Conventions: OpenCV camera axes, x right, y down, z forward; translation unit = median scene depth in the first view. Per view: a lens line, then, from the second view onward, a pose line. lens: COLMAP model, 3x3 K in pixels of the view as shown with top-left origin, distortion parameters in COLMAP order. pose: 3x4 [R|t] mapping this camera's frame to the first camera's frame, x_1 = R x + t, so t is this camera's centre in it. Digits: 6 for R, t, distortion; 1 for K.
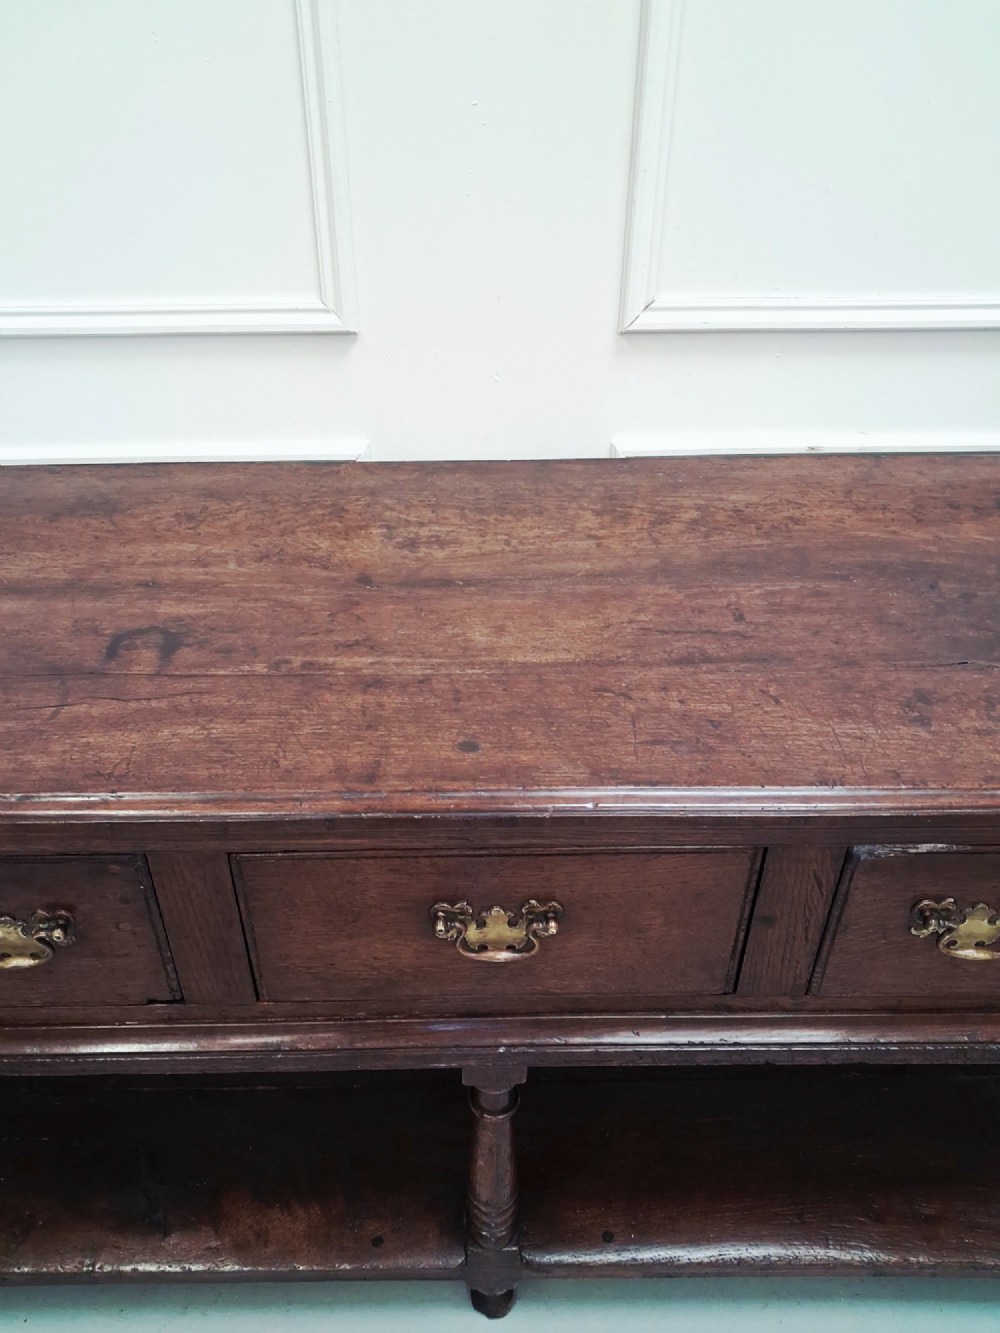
lens RADIAL K [[1037.7, 0, 484.6], [0, 1037.7, 653.6], [0, 0, 1]] dist [0.026805, -0.051149]
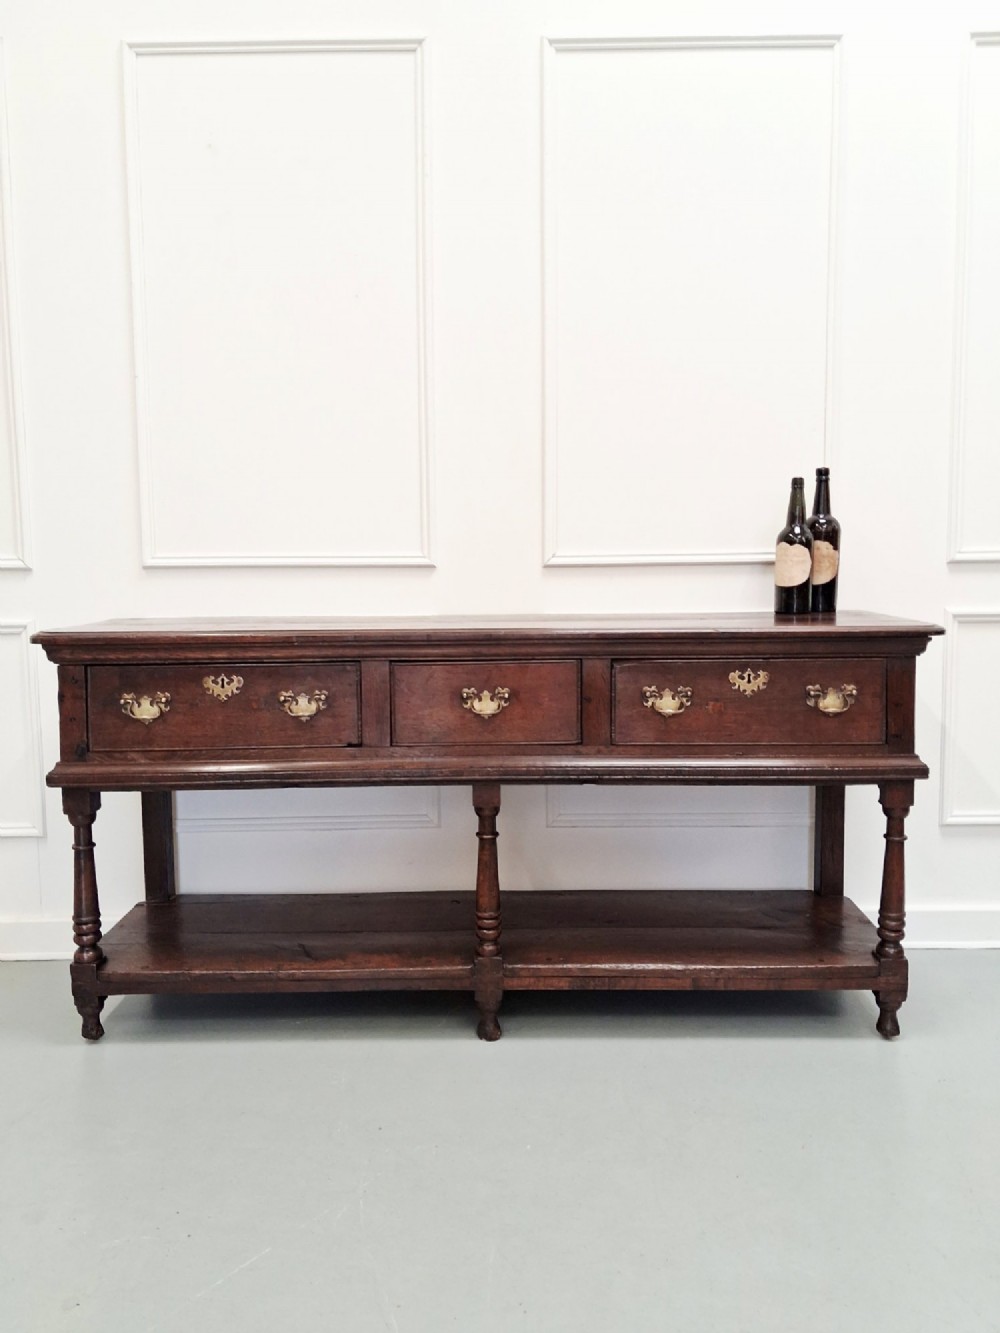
lens RADIAL K [[1037.7, 0, 495.2], [0, 1037.7, 666.5], [0, 0, 1]] dist [0.026805, -0.051149]
pose [[0.999722, -0.006417, -0.022692, 0.087554], [-0.006131, 0.858447, -0.512865, 1.413533], [0.022771, 0.512861, 0.858169, -1.202955]]
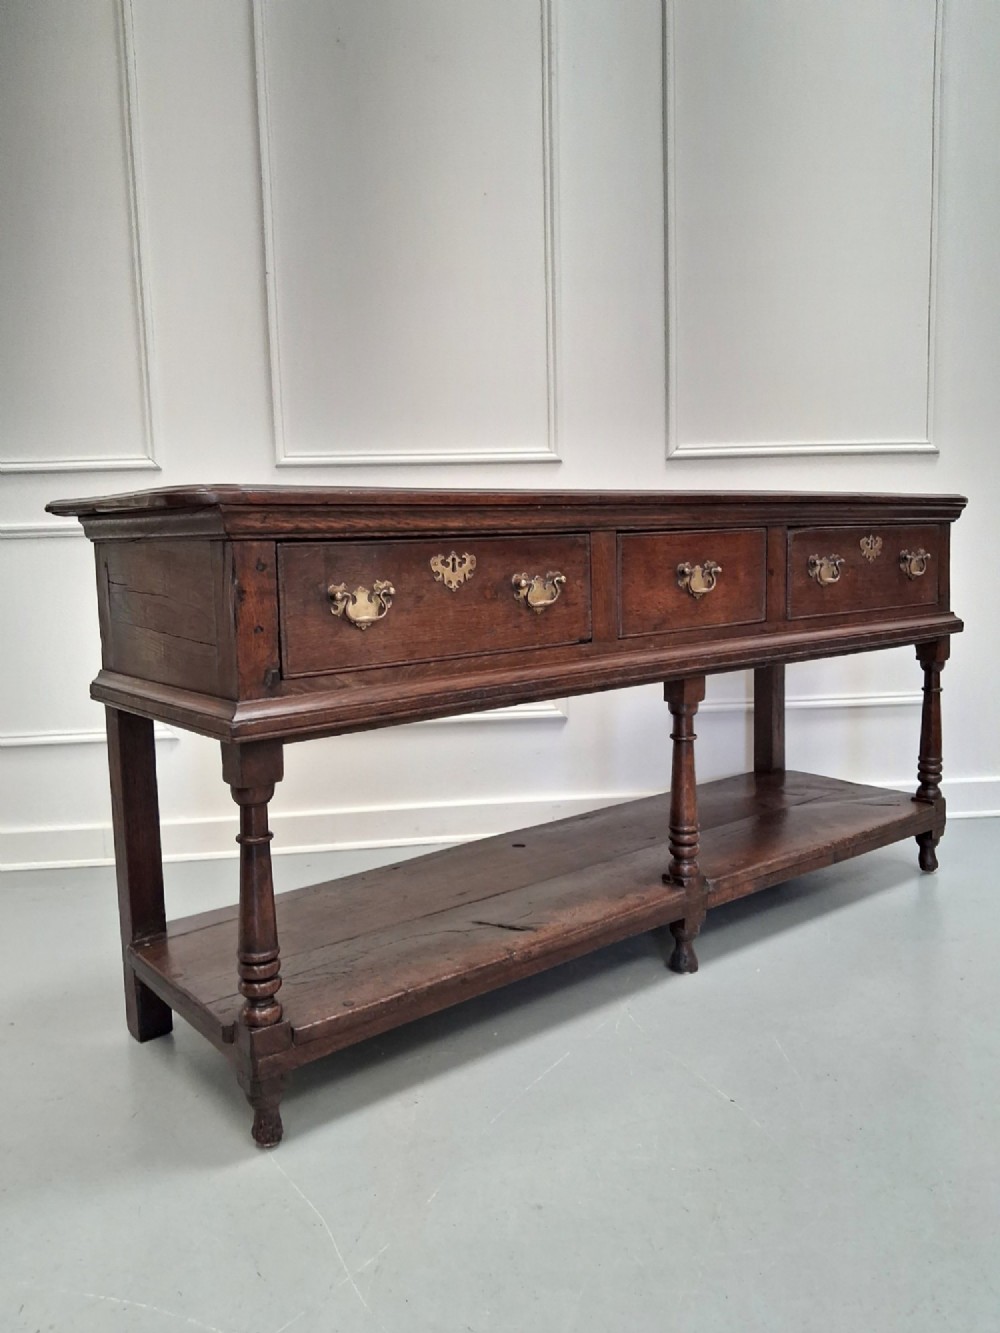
lens RADIAL K [[1037.7, 0, 473.4], [0, 1037.7, 656.5], [0, 0, 1]] dist [0.026805, -0.051149]
pose [[0.796534, -0.087378, 0.598246, -1.601532], [0.374477, 0.848146, -0.374720, 0.984865], [-0.474657, 0.522506, 0.708299, -0.257749]]
